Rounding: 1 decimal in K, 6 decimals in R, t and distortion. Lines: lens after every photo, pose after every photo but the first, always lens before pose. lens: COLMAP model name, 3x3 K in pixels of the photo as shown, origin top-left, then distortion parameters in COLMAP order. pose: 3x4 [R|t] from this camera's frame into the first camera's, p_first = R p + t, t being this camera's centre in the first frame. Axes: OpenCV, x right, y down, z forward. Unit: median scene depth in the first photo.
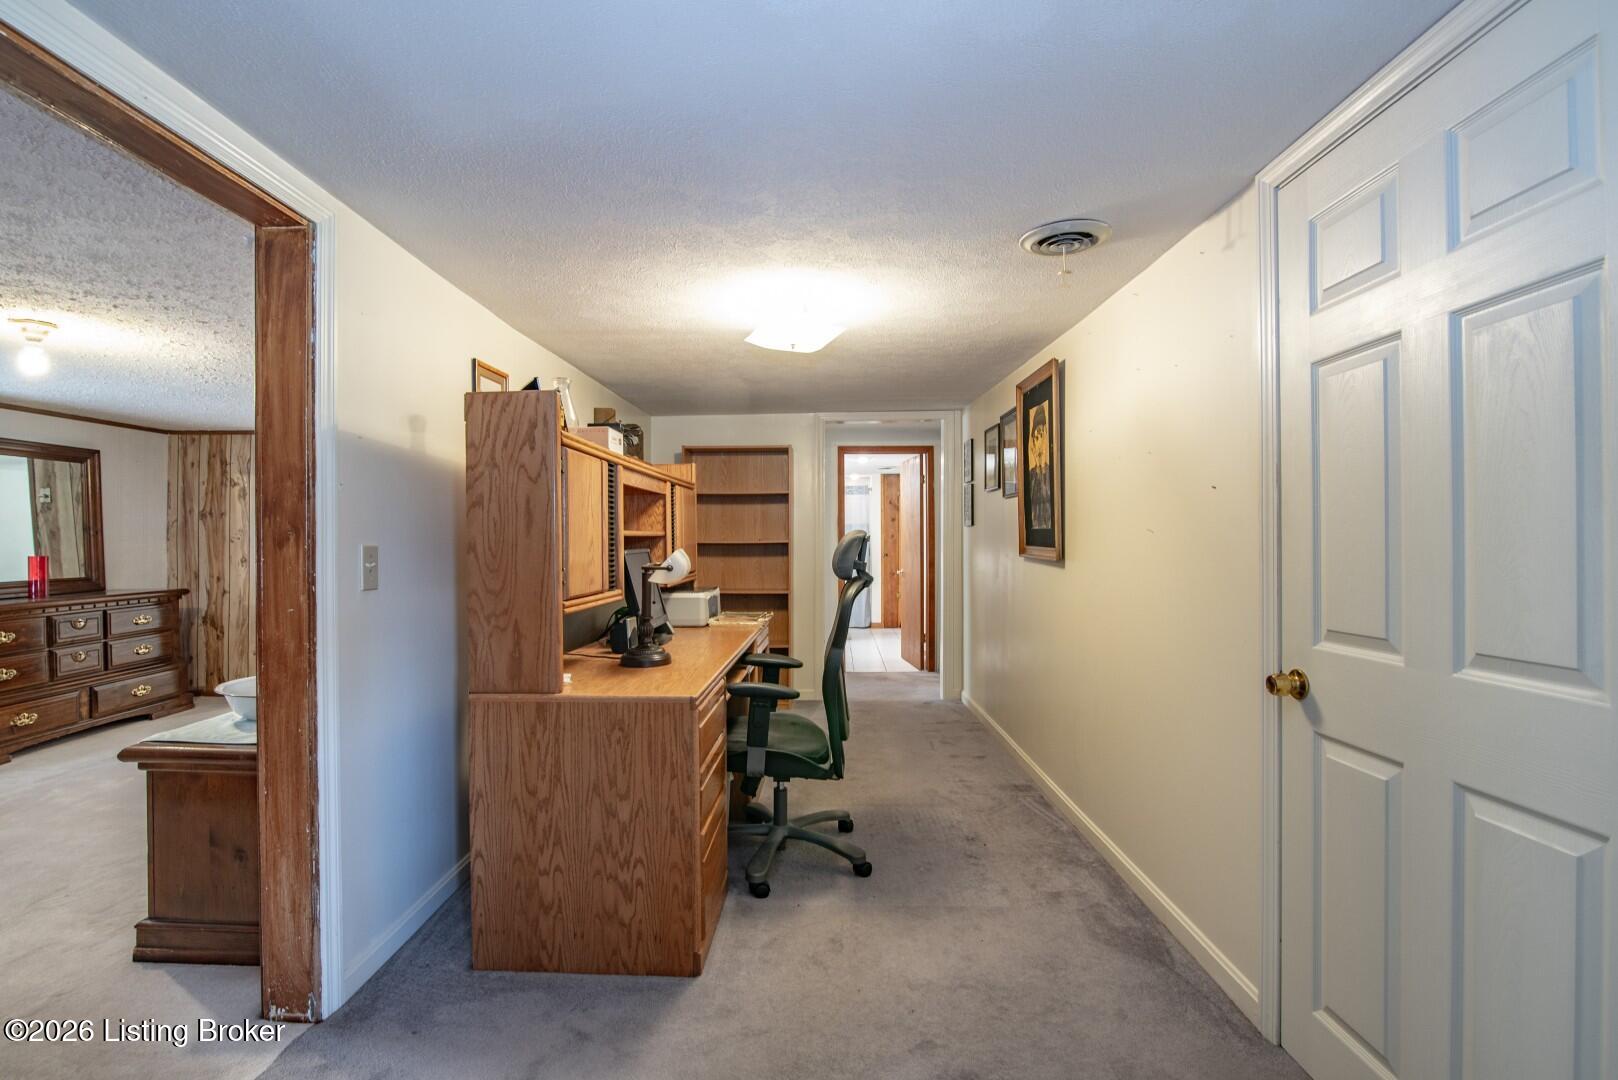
lens RADIAL K [[746.2, 0, 804.3], [0, 746.2, 543.3], [0, 0, 1]] dist [-0.018387, 0.000935]
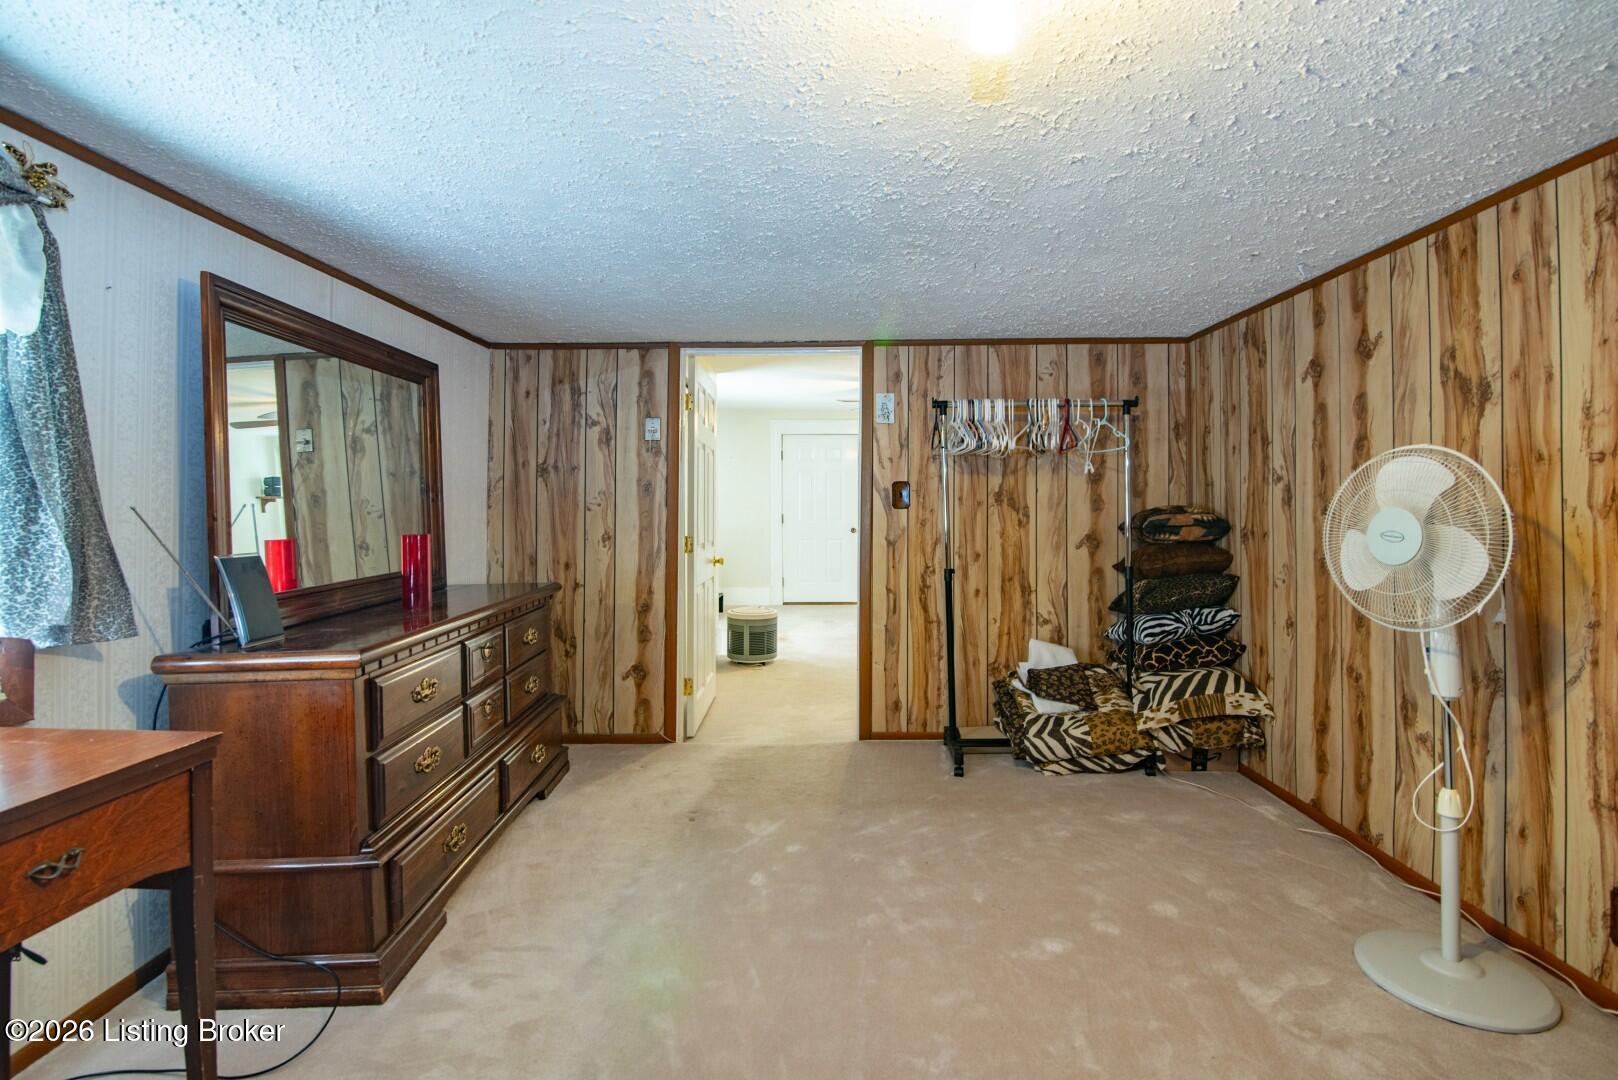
lens RADIAL K [[746.2, 0, 773.1], [0, 746.2, 502.5], [0, 0, 1]] dist [-0.018387, 0.000935]
pose [[0.999788, -0.005256, 0.019918, -0.645394], [0.005475, 0.999925, -0.010949, -0.000482], [-0.019859, 0.011055, 0.999742, 0.336828]]
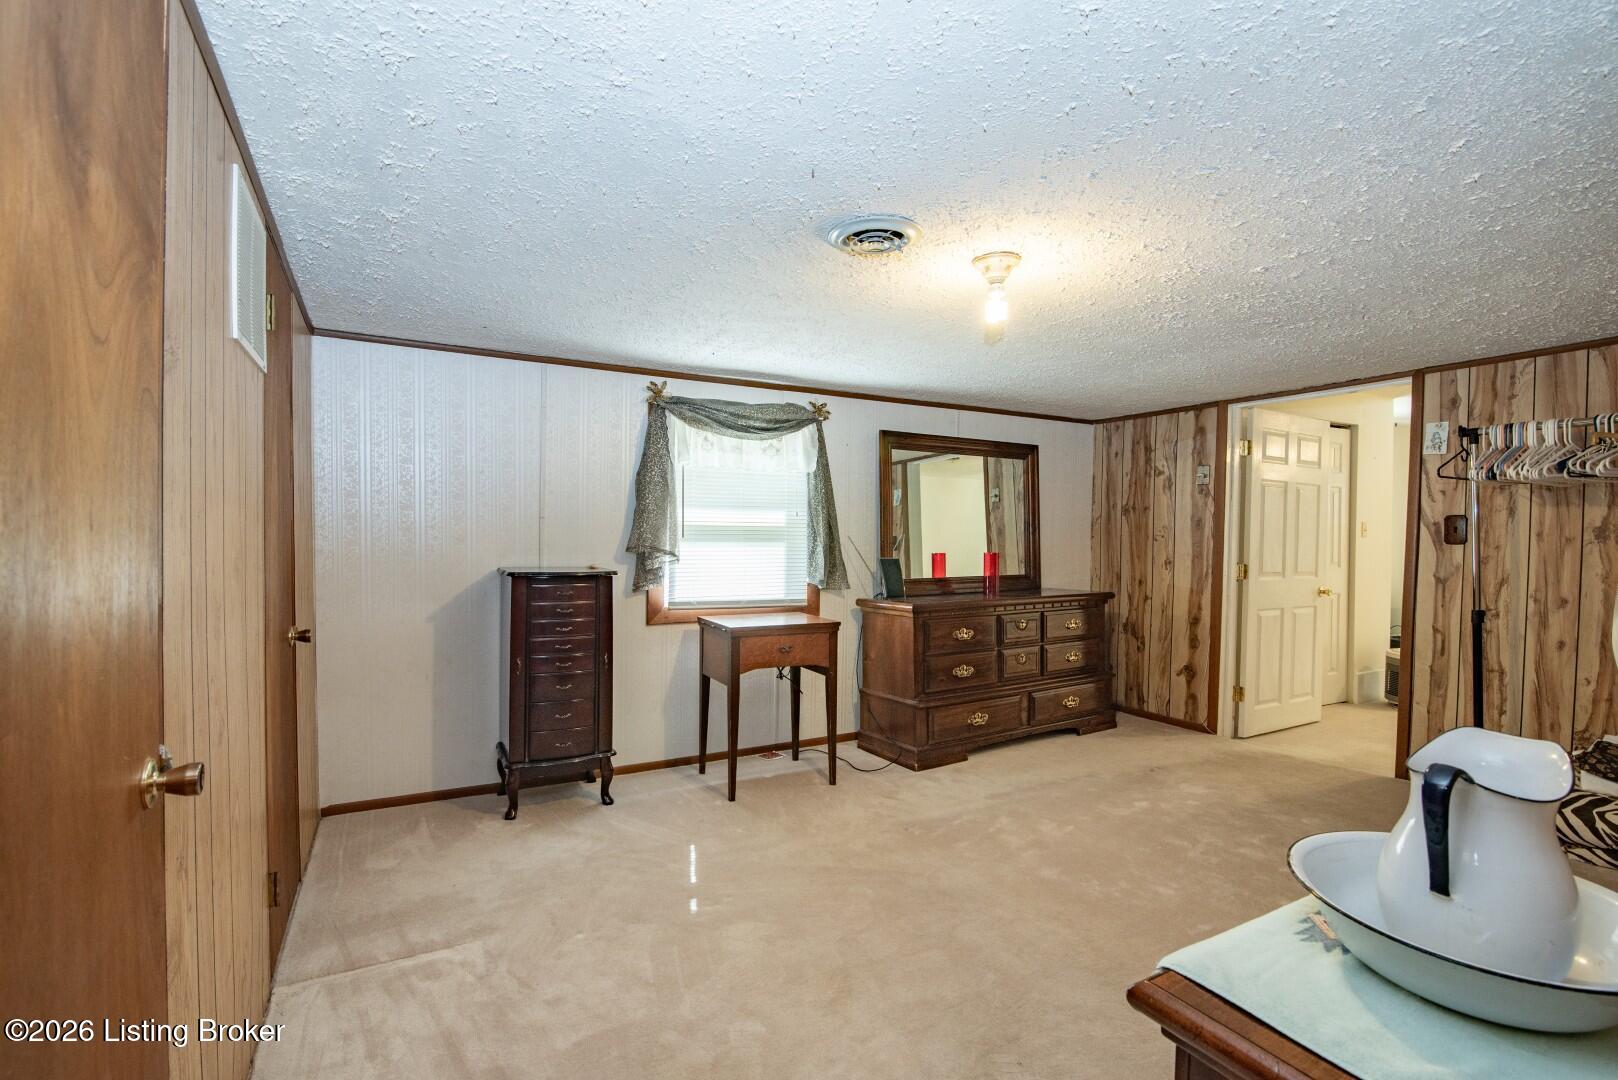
lens RADIAL K [[746.2, 0, 811.8], [0, 746.2, 546.1], [0, 0, 1]] dist [-0.018387, 0.000935]
pose [[0.509346, 0.017369, -0.860387, -0.242305], [-0.010613, 0.999847, 0.013902, -0.003269], [0.860497, 0.002050, 0.509452, 0.221626]]
